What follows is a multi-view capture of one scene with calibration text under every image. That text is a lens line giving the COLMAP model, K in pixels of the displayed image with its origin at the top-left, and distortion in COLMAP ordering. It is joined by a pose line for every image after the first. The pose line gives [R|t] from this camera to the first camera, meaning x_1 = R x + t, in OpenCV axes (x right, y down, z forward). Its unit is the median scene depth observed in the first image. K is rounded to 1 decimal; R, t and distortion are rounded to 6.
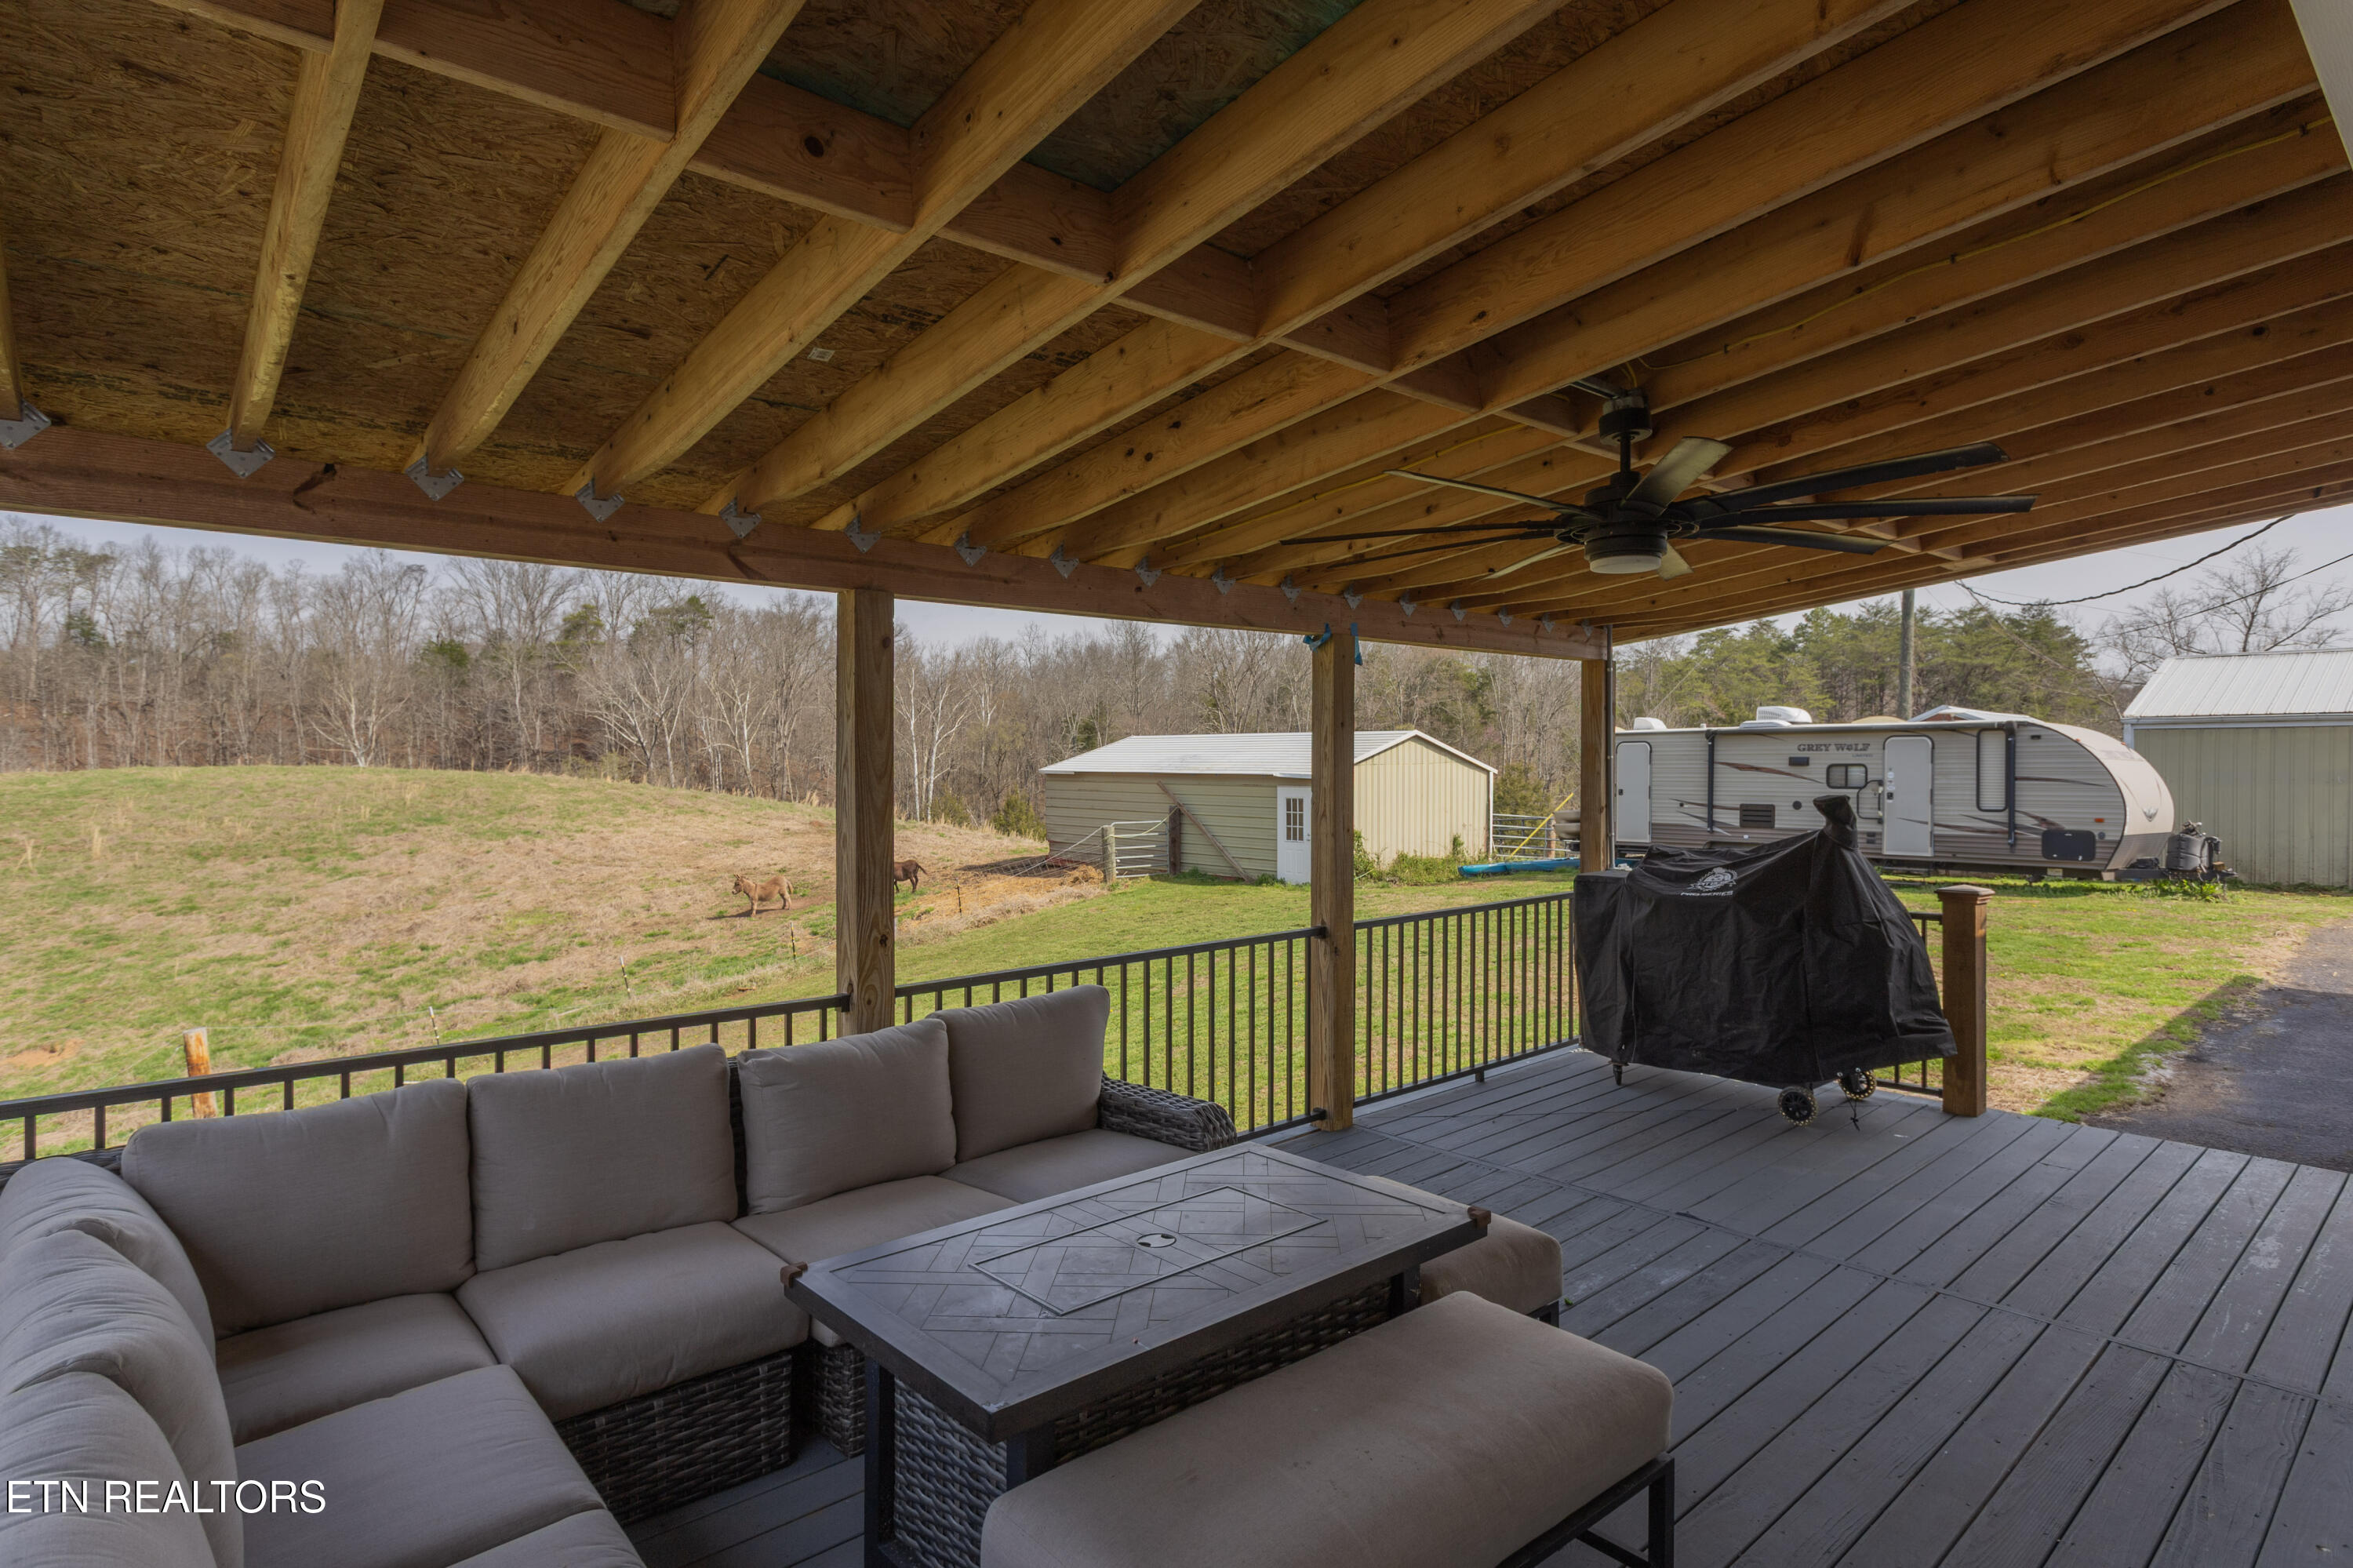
lens RADIAL K [[1201.2, 0, 1176.5], [0, 1201.2, 784.0], [0, 0, 1]] dist [0.000592, 0.000142]
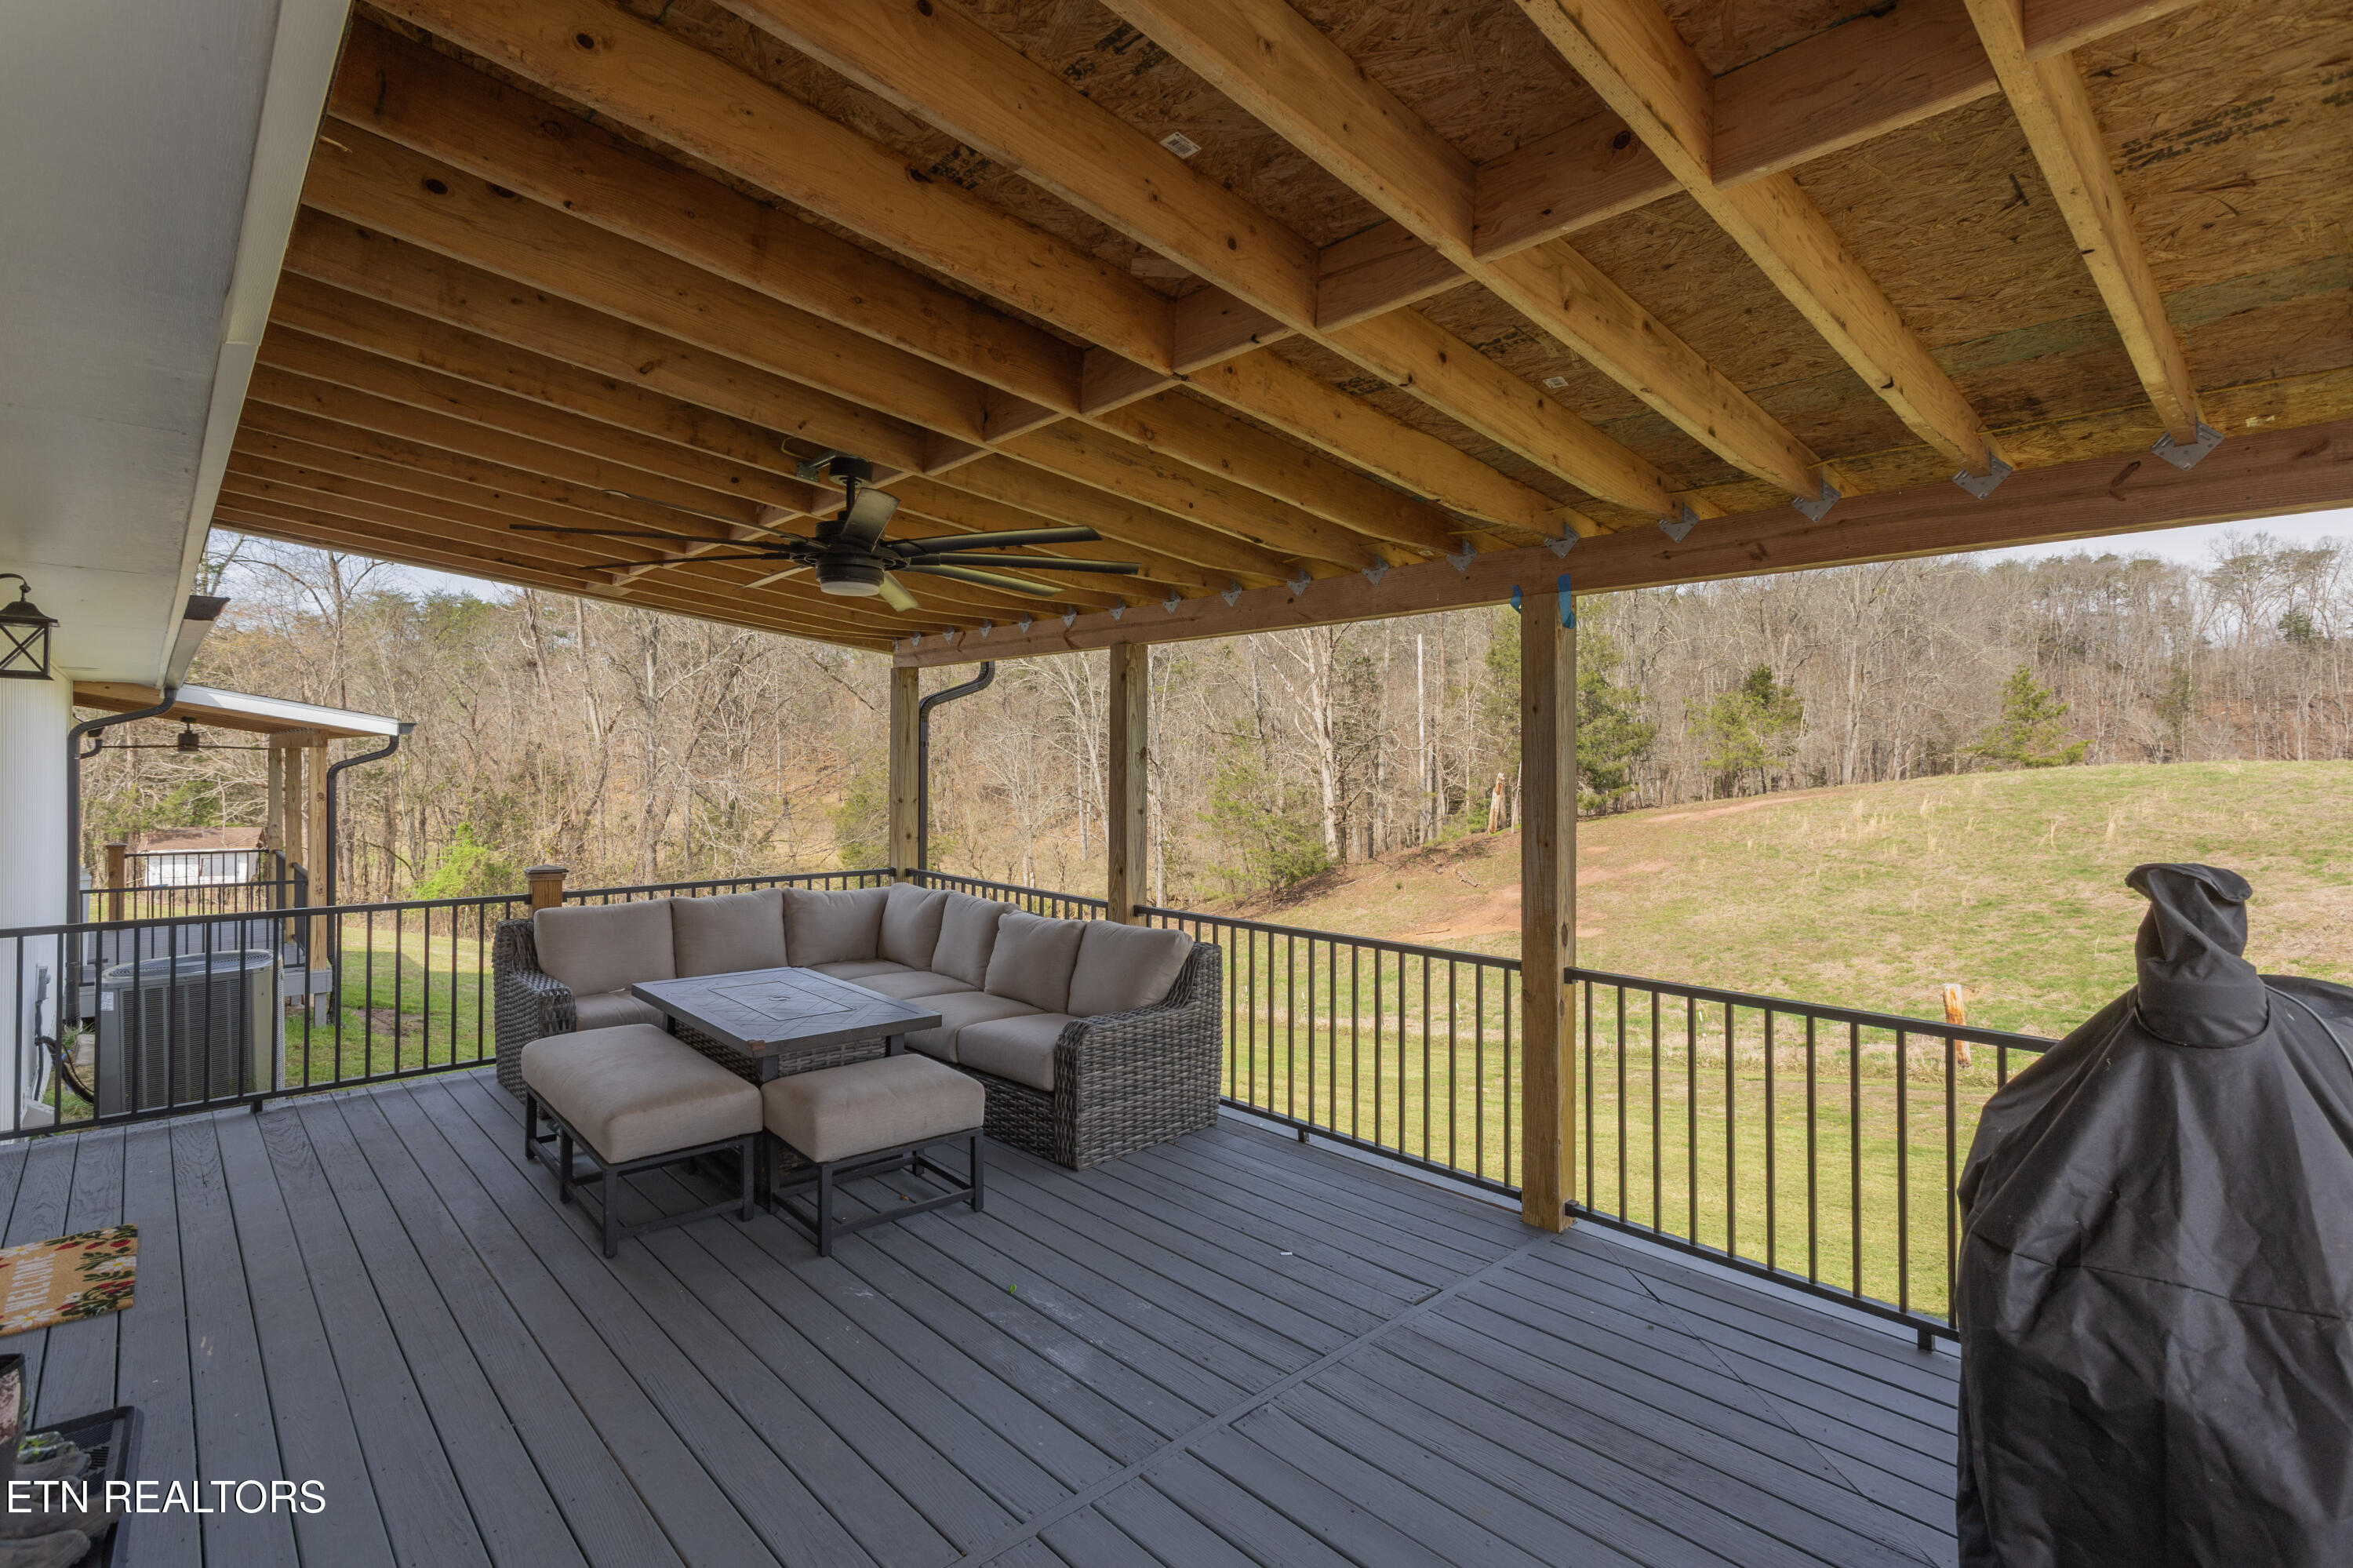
lens RADIAL K [[1100.7, 0, 1169.3], [0, 1100.7, 761.1], [0, 0, 1]] dist [0.000575, 0.001198]
pose [[0.044338, 0.009322, -0.998973, 0.952425], [-0.022545, 0.999711, 0.008328, -0.018514], [0.998762, 0.022153, 0.044535, 0.820997]]
